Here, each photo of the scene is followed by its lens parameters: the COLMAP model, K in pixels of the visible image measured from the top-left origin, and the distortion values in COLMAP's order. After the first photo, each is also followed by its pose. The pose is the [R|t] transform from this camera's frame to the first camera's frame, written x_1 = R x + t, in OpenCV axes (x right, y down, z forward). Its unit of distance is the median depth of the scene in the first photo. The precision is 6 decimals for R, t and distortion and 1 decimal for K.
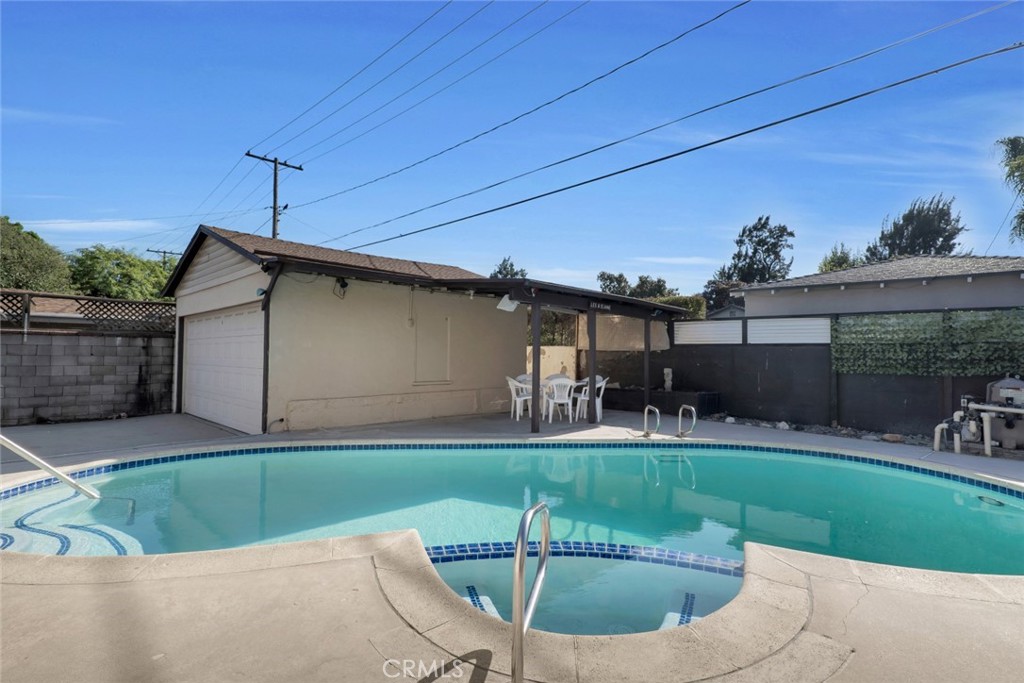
lens RADIAL K [[487.5, 0, 510.2], [0, 487.5, 345.0], [0, 0, 1]] dist [-0.020844, 0.000024]
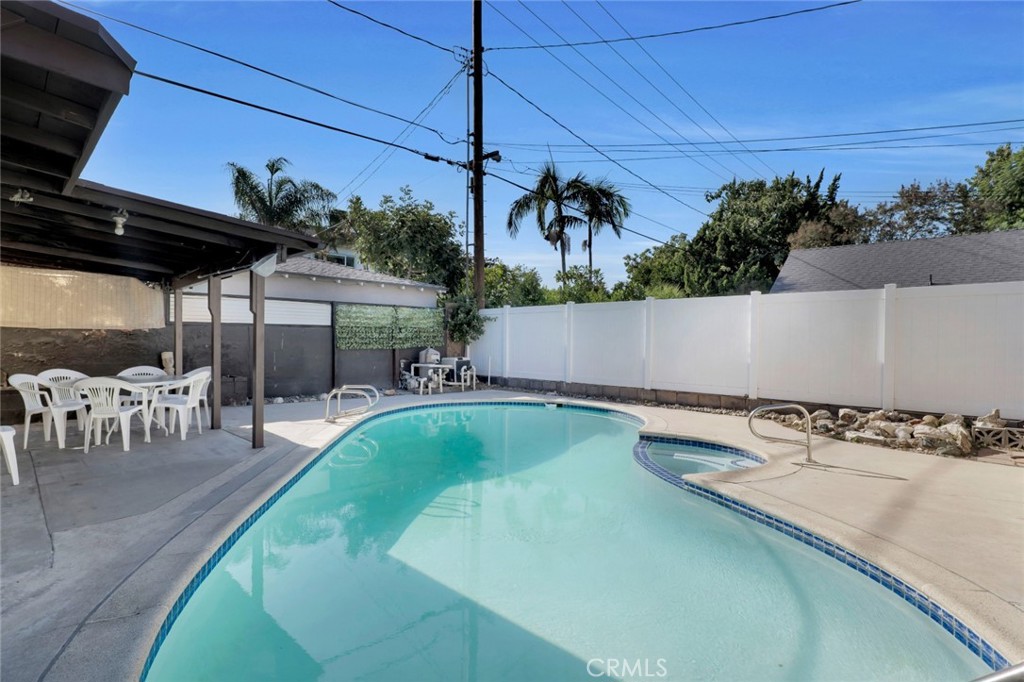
lens RADIAL K [[487.5, 0, 510.2], [0, 487.5, 344.5], [0, 0, 1]] dist [-0.020844, 0.000024]
pose [[0.040382, -0.023655, 0.998904, -0.584771], [-0.025115, 0.999380, 0.024681, 0.002944], [-0.998869, -0.026084, 0.039763, 0.535287]]
